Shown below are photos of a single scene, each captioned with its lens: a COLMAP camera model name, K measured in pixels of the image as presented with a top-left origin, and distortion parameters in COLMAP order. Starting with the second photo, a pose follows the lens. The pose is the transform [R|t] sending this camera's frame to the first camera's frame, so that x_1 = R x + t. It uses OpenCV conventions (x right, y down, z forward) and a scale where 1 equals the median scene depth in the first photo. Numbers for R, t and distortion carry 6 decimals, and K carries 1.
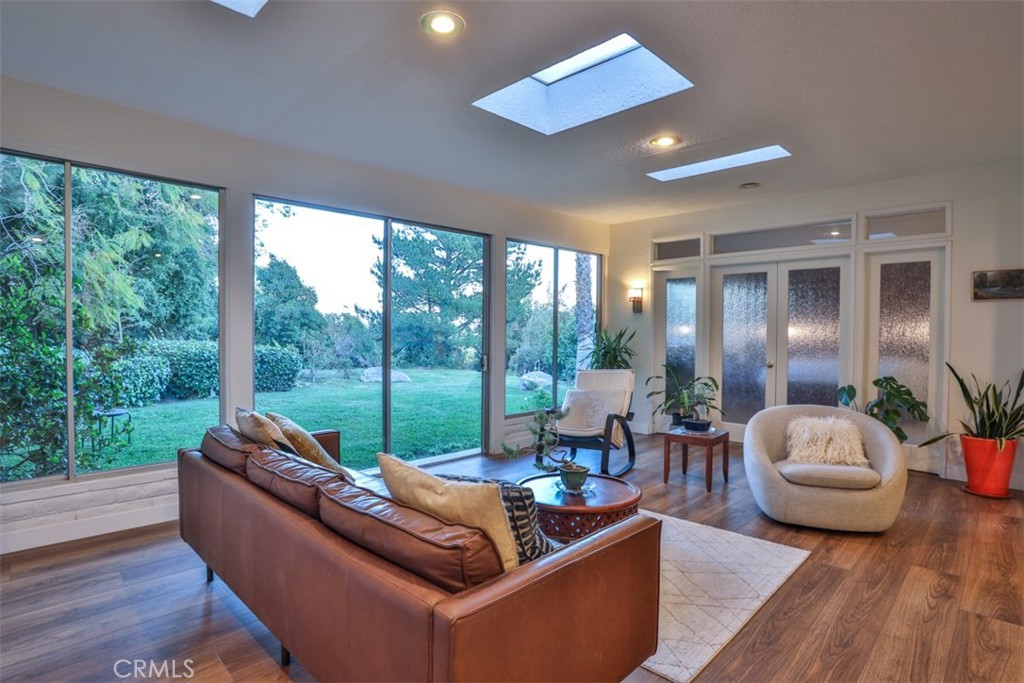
lens RADIAL K [[531.2, 0, 512.0], [0, 531.2, 341.5], [0, 0, 1]] dist [-0.033845, 0.000191]
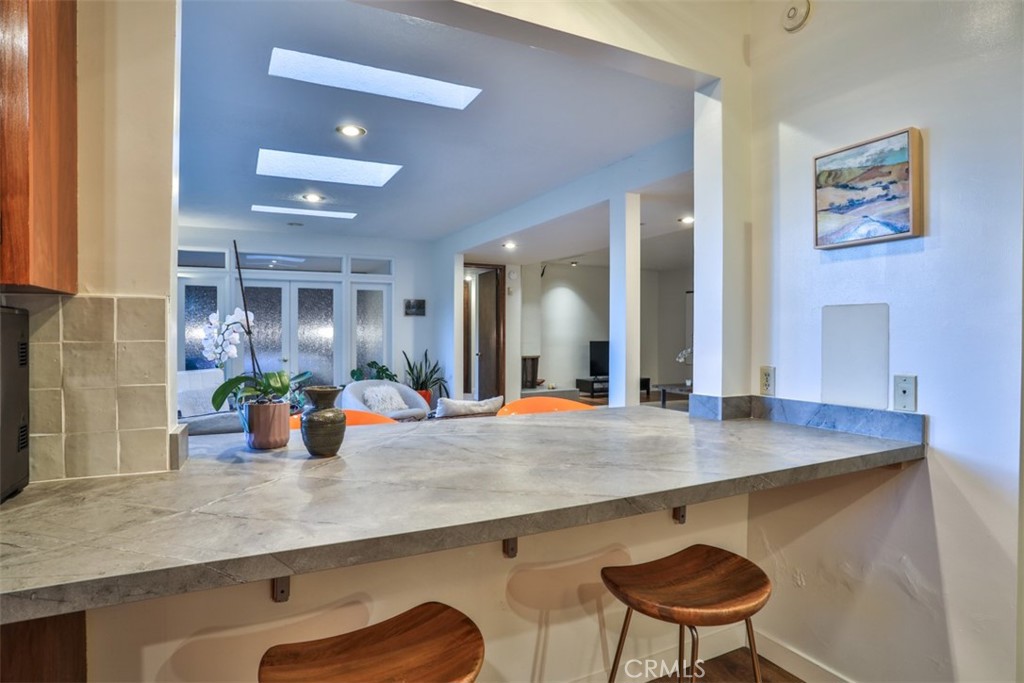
lens RADIAL K [[557.6, 0, 508.2], [0, 557.6, 341.6], [0, 0, 1]] dist [-0.075095, 0.033854]
pose [[0.335277, -0.020186, 0.941903, -0.693426], [0.020689, 0.999687, 0.014060, -0.008880], [-0.941893, 0.014773, 0.335589, 0.029312]]
